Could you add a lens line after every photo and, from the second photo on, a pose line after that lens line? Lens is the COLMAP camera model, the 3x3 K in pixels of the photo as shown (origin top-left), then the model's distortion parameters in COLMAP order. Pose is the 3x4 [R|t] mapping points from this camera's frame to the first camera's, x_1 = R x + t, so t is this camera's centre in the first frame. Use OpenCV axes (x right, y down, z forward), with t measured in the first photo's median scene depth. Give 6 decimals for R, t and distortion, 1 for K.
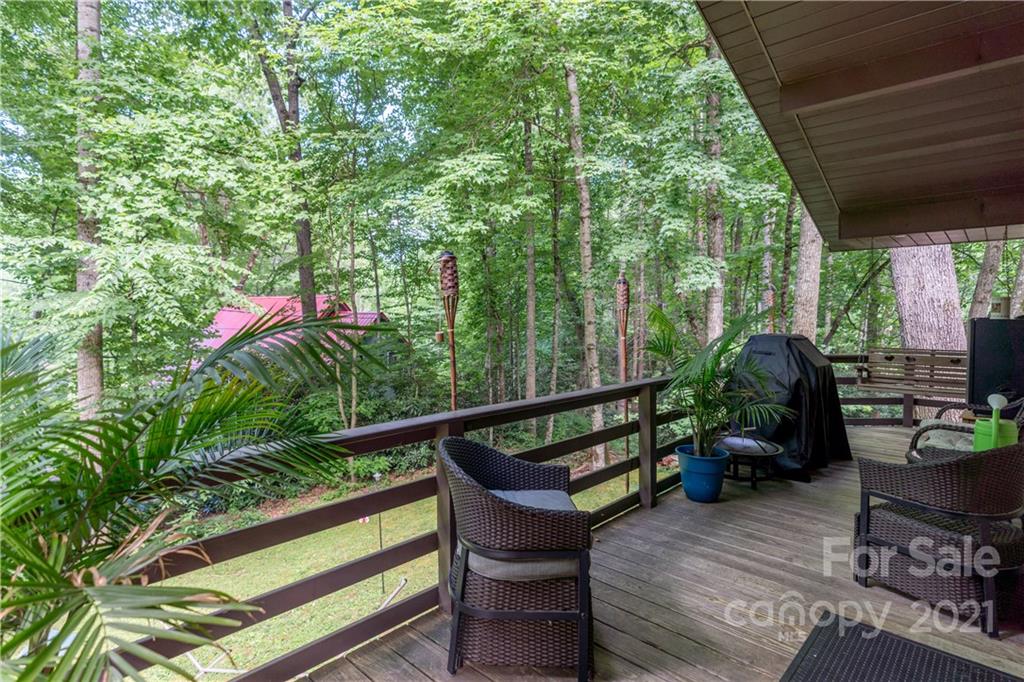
lens RADIAL K [[524.9, 0, 512.2], [0, 524.9, 328.8], [0, 0, 1]] dist [-0.001389, 0.000203]
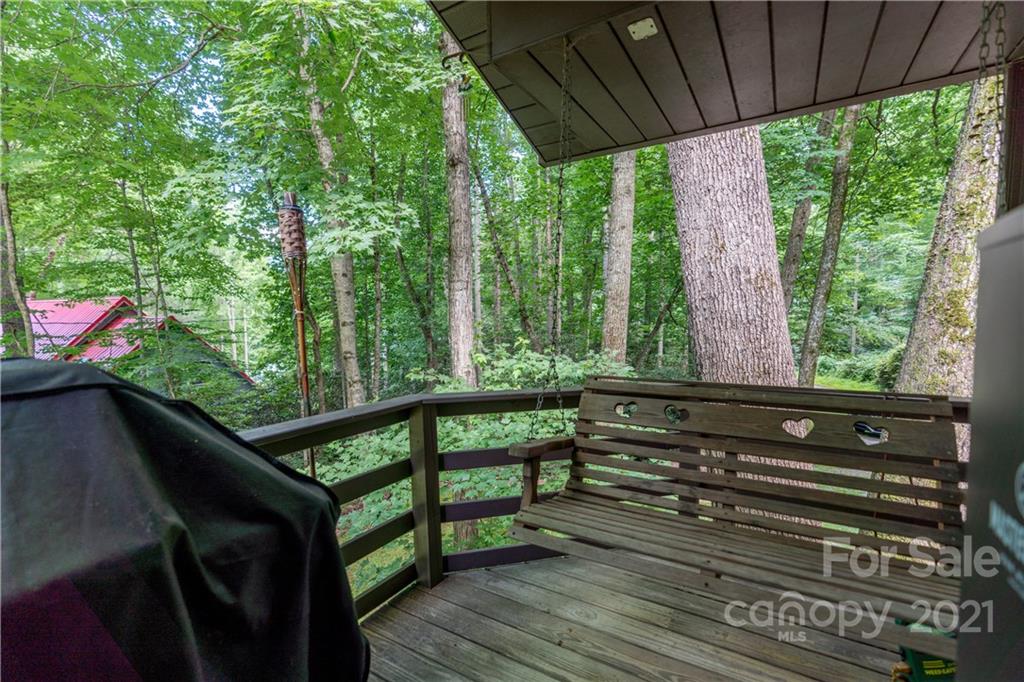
lens RADIAL K [[446.3, 0, 513.3], [0, 446.3, 344.5], [0, 0, 1]] dist [-0.009829, 0.000407]
pose [[0.979567, -0.028258, 0.199125, 0.256817], [0.021660, 0.999144, 0.035237, 0.000977], [-0.199950, -0.030204, 0.979340, 0.317140]]
